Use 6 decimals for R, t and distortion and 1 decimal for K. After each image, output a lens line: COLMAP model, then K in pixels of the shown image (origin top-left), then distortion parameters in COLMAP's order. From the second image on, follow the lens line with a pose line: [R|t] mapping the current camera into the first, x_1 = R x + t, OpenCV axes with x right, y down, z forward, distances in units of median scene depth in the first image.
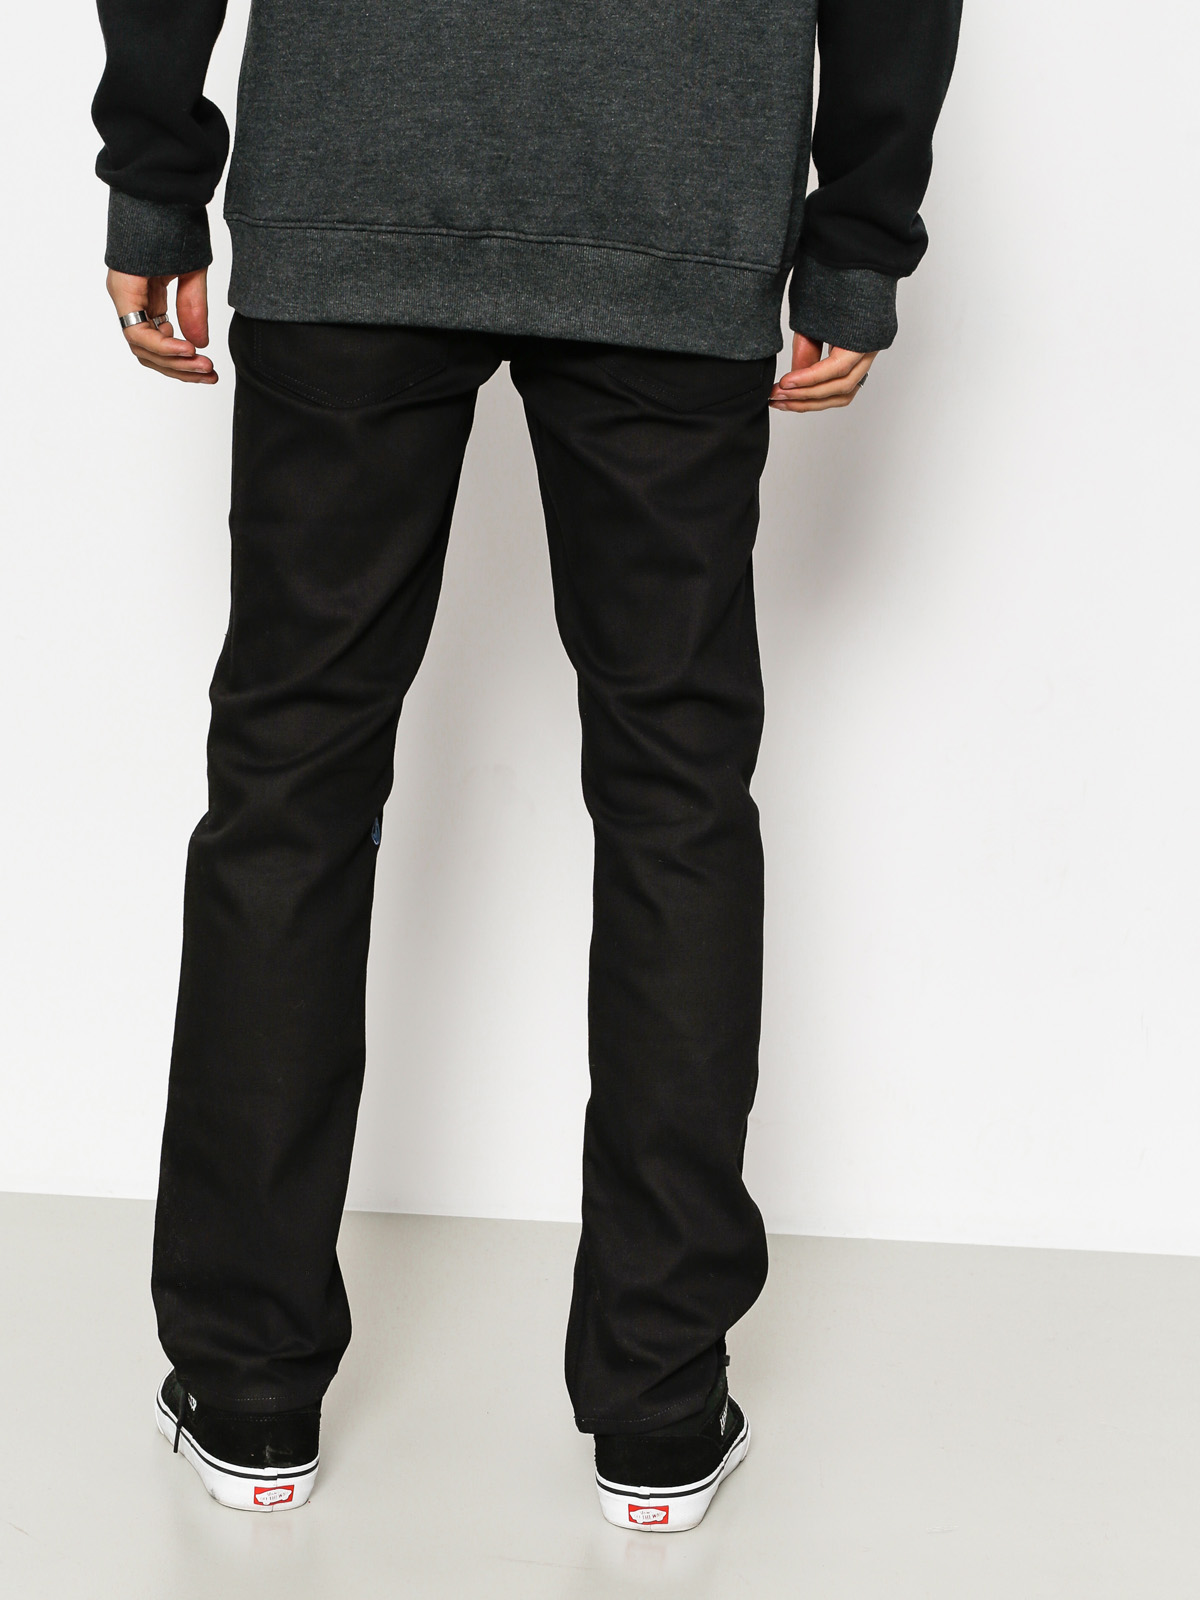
lens RADIAL K [[2275.5, 0, 602.1], [0, 2275.5, 799.6], [0, 0, 1]] dist [0.004774, 0.000000]
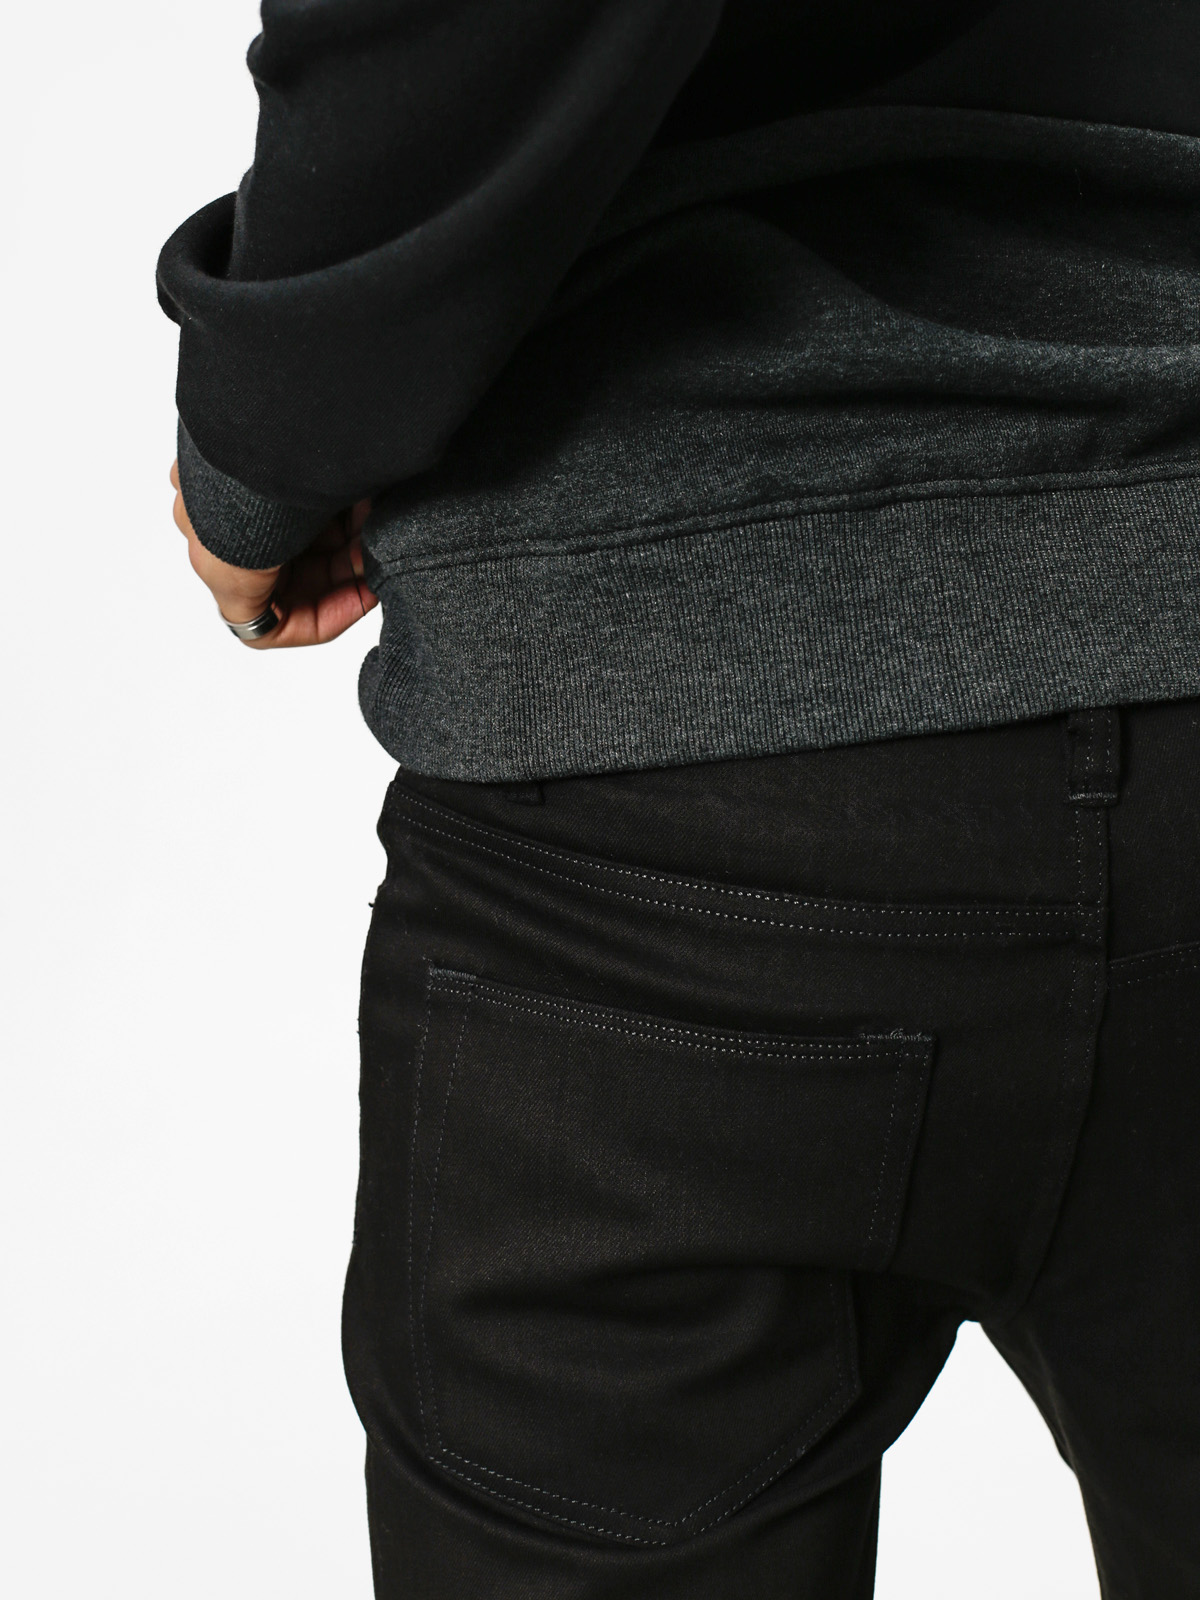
lens RADIAL K [[2275.5, 0, 600.3], [0, 2275.5, 799.4], [0, 0, 1]] dist [0.004774, 0.000000]
pose [[0.968834, -0.159448, -0.189571, -0.033414], [0.138065, 0.982982, -0.121181, -0.154766], [0.205667, 0.091231, 0.974360, 0.601955]]
